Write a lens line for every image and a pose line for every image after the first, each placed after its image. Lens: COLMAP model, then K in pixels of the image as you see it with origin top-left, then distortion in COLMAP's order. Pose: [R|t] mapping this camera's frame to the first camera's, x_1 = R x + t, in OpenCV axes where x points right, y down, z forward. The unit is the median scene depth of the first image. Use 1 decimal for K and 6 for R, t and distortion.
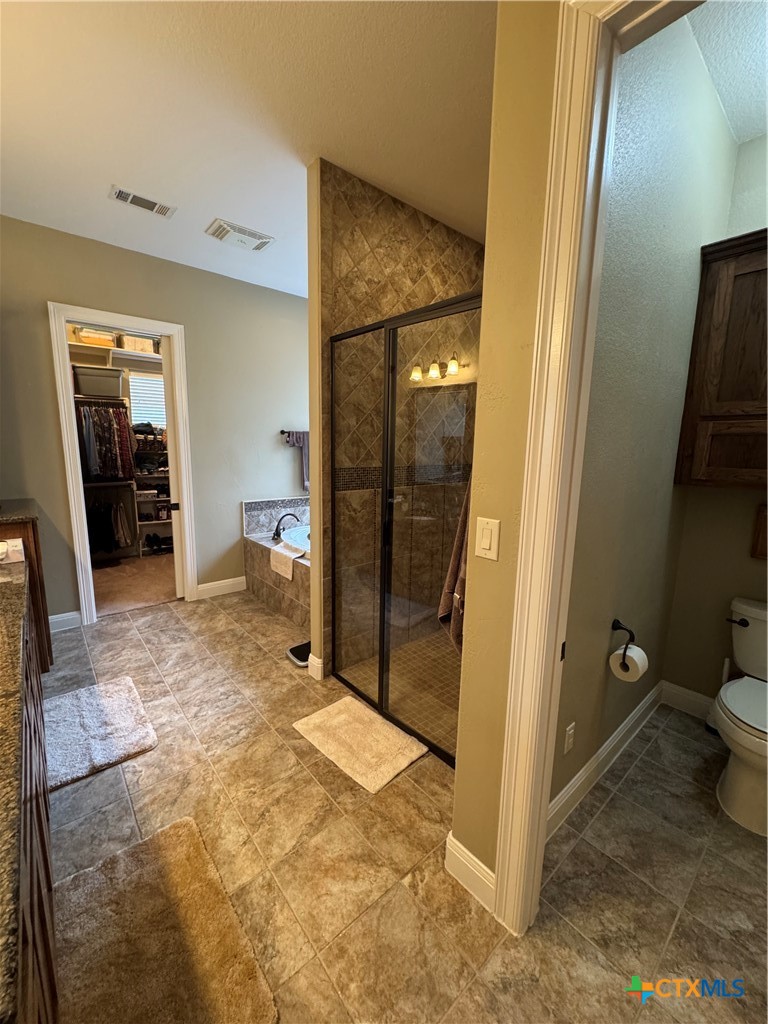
lens RADIAL K [[409.1, 0, 383.9], [0, 409.1, 512.5], [0, 0, 1]] dist [-0.002494, -0.000084]
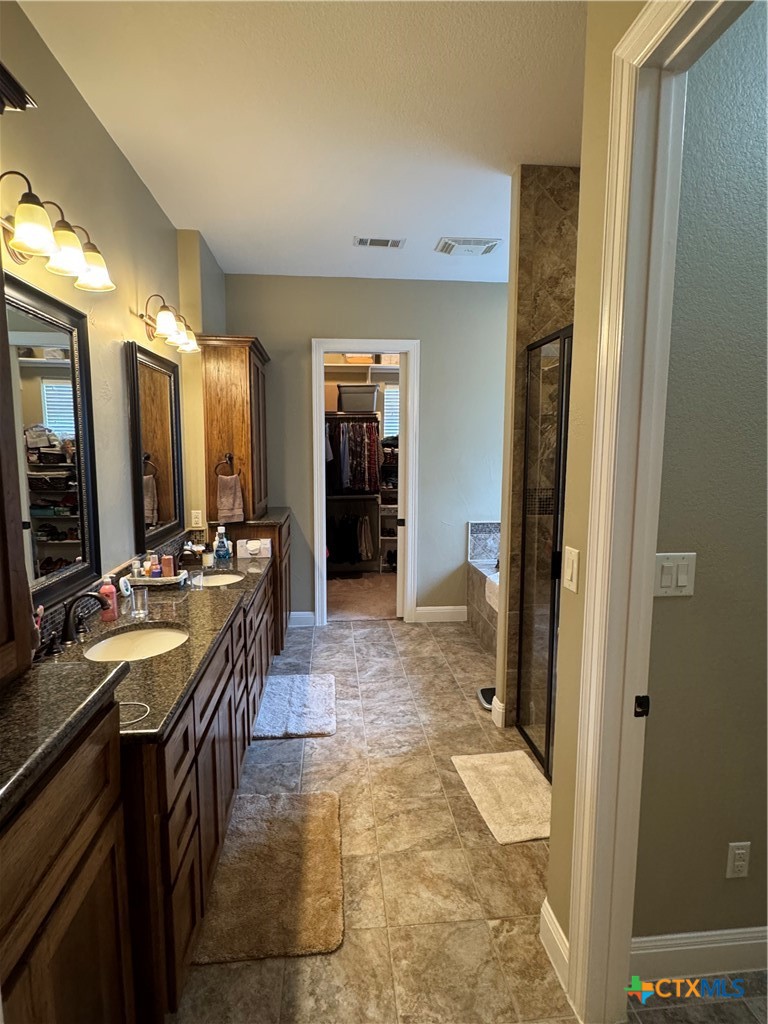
lens RADIAL K [[542.1, 0, 382.3], [0, 542.1, 511.5], [0, 0, 1]] dist [-0.006403, 0.002495]
pose [[0.820441, 0.050950, -0.569457, 0.306128], [-0.082039, 0.996205, -0.029065, 0.001541], [0.565815, 0.070564, 0.821507, -0.148975]]
